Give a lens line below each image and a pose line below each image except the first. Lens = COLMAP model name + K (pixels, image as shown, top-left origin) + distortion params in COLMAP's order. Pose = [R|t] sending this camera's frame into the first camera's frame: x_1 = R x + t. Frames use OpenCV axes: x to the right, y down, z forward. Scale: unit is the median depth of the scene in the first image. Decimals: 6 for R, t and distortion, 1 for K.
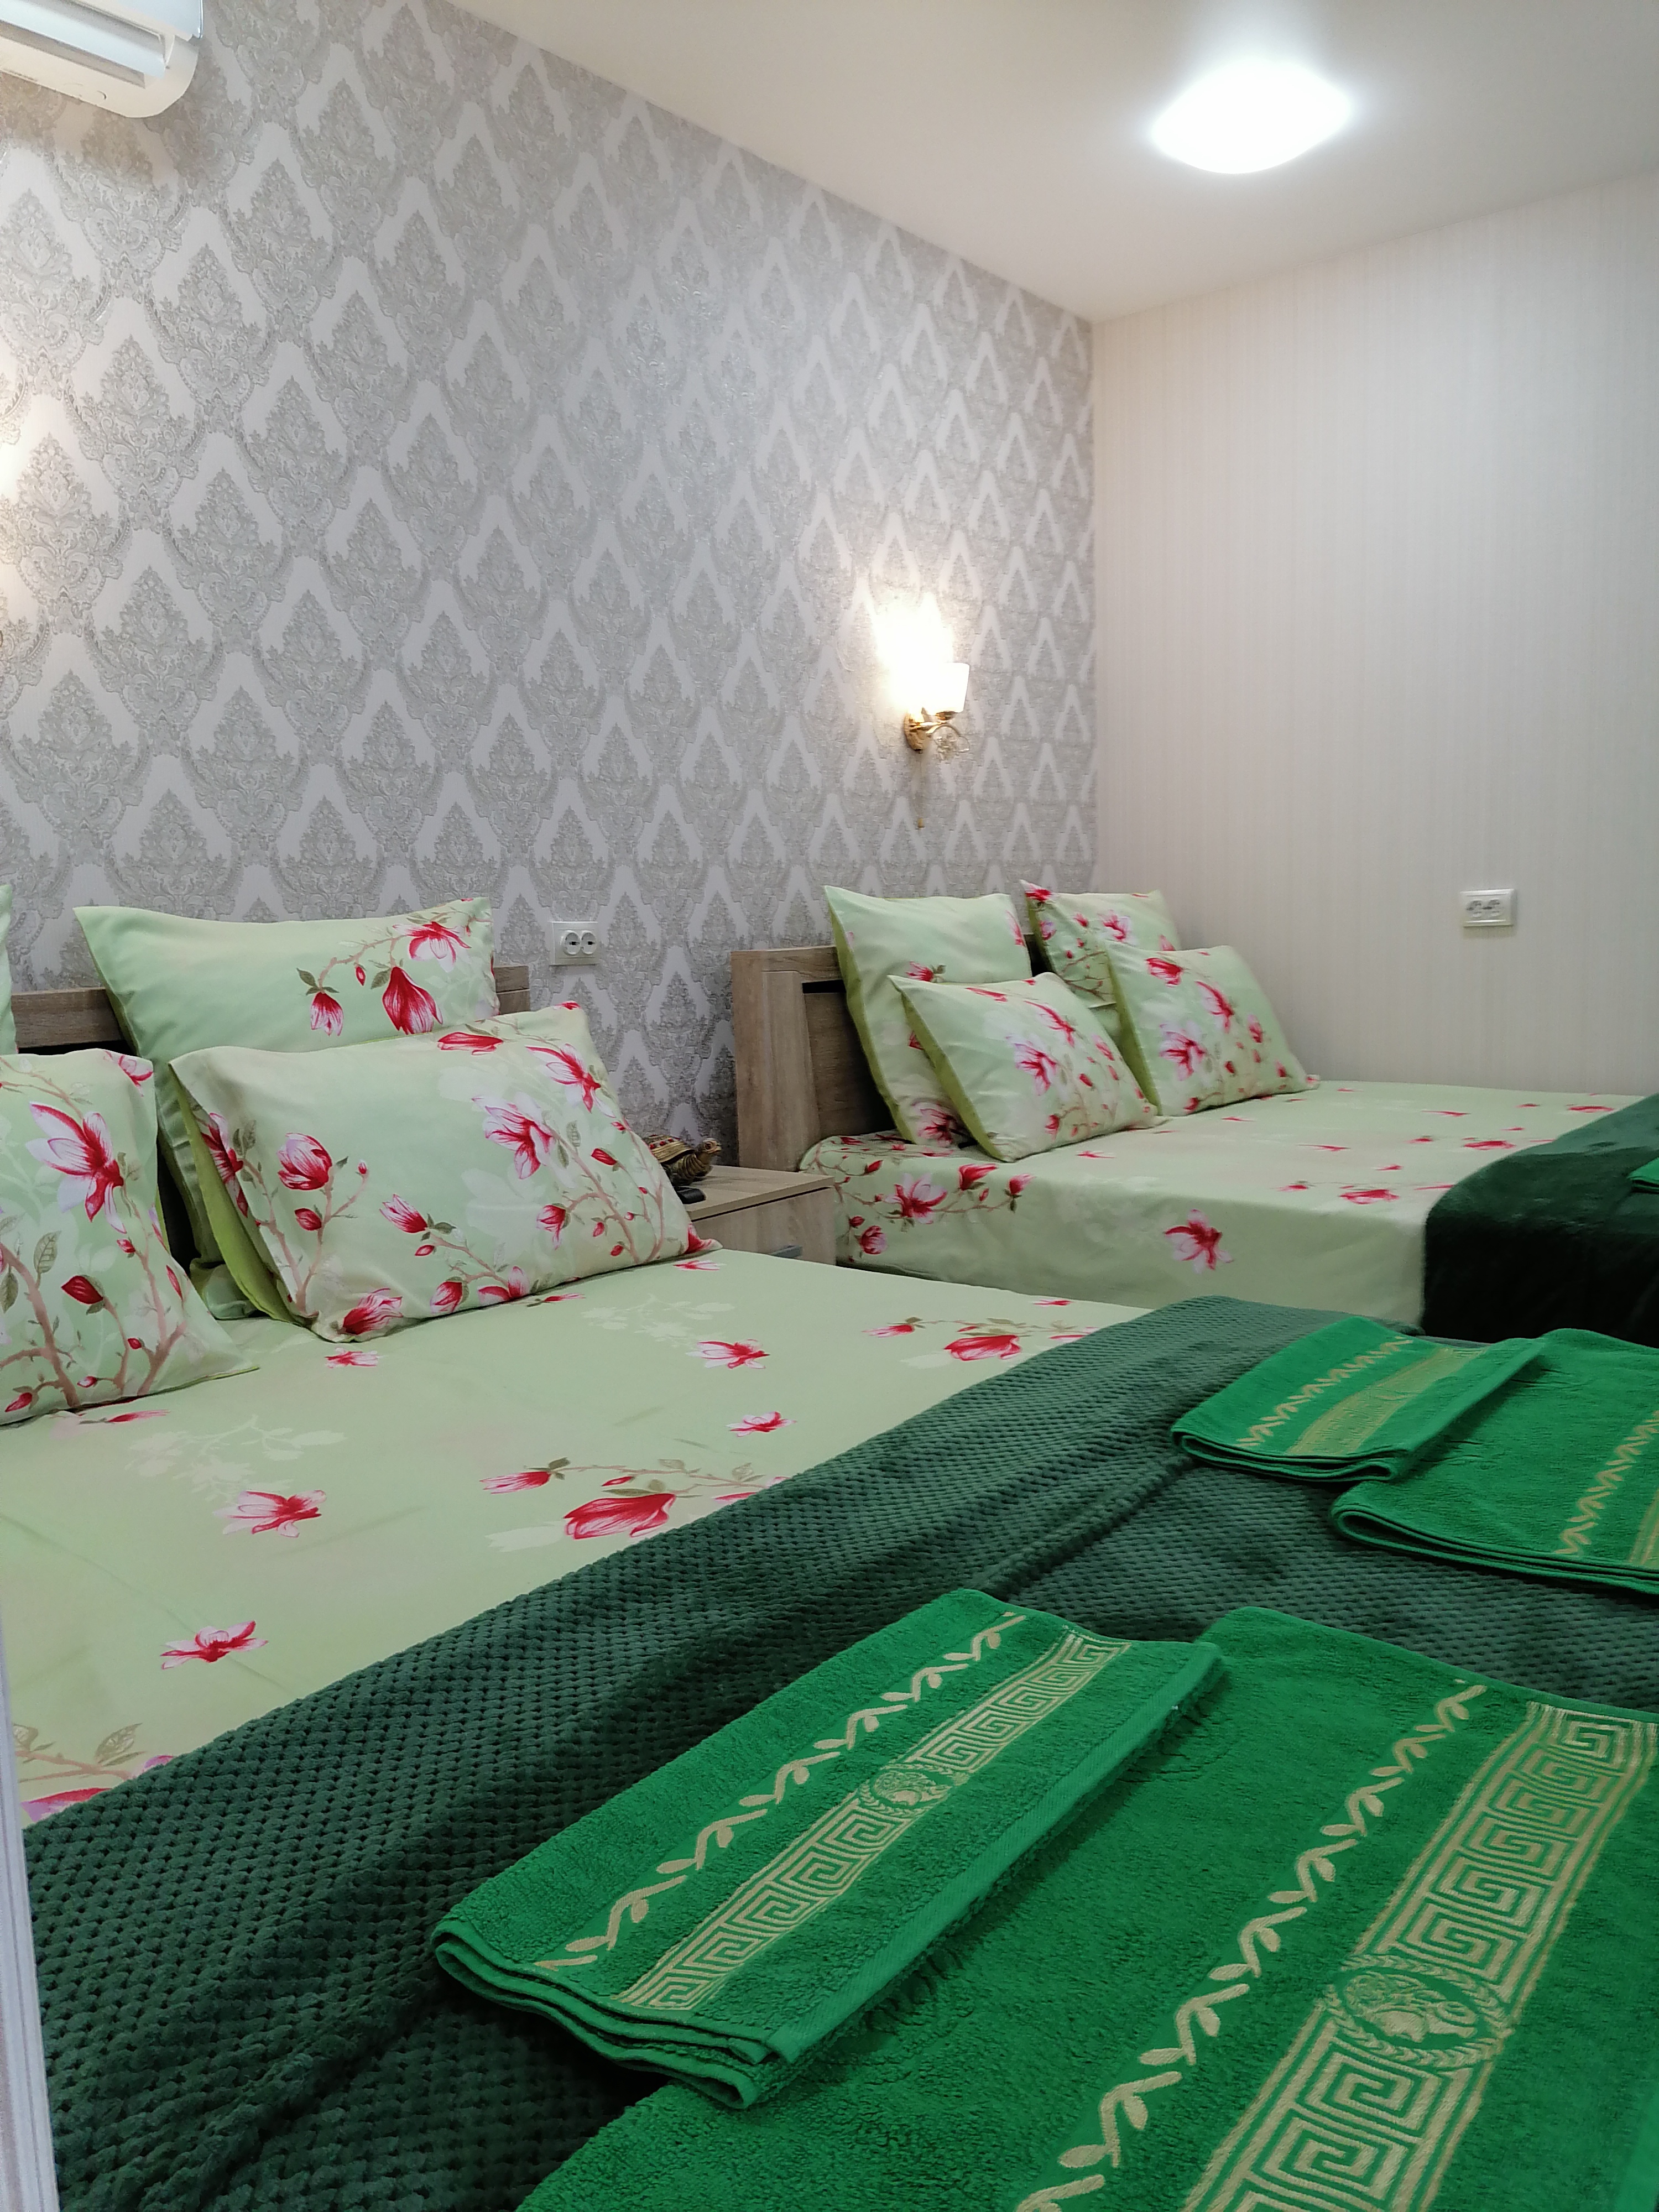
lens RADIAL K [[1669.4, 0, 821.8], [0, 1669.4, 1097.7], [0, 0, 1]] dist [0.084558, -0.094685]
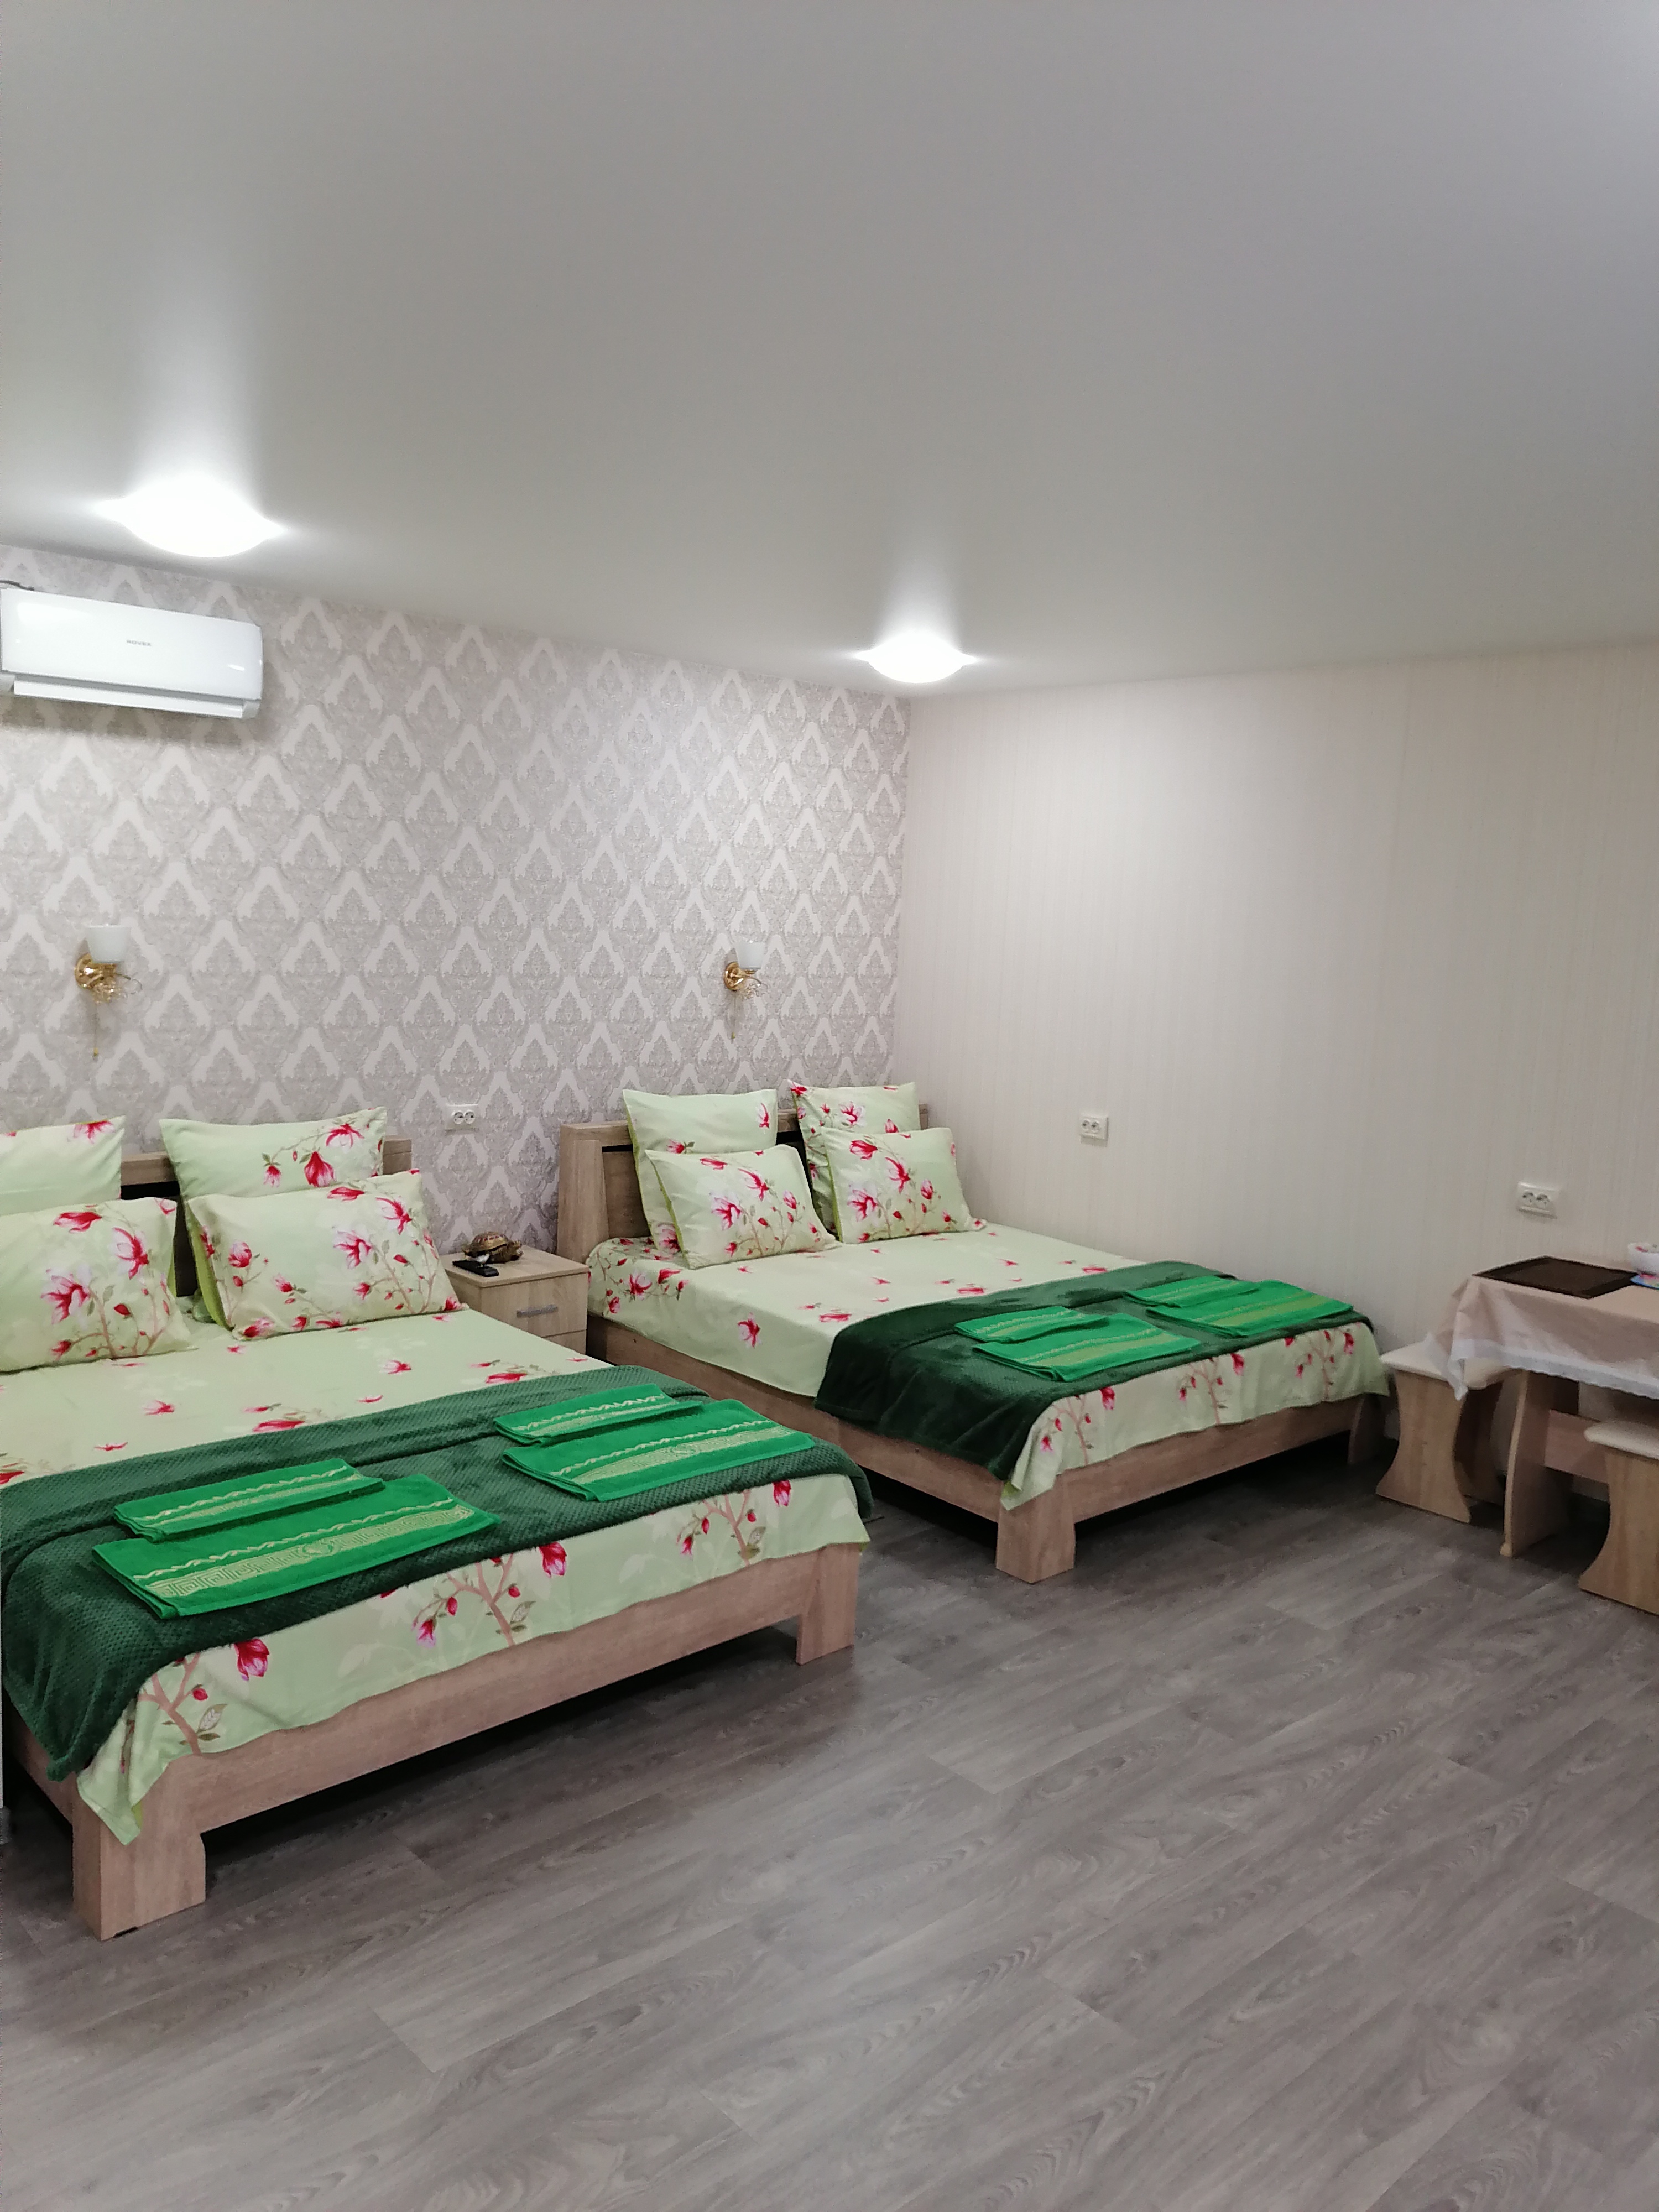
lens RADIAL K [[1669.4, 0, 824.9], [0, 1669.4, 1109.1], [0, 0, 1]] dist [0.084558, -0.094685]
pose [[0.984797, 0.100929, -0.141380, 0.609756], [-0.098652, 0.994855, 0.023037, -0.229985], [0.142978, -0.008740, 0.989687, -0.876954]]
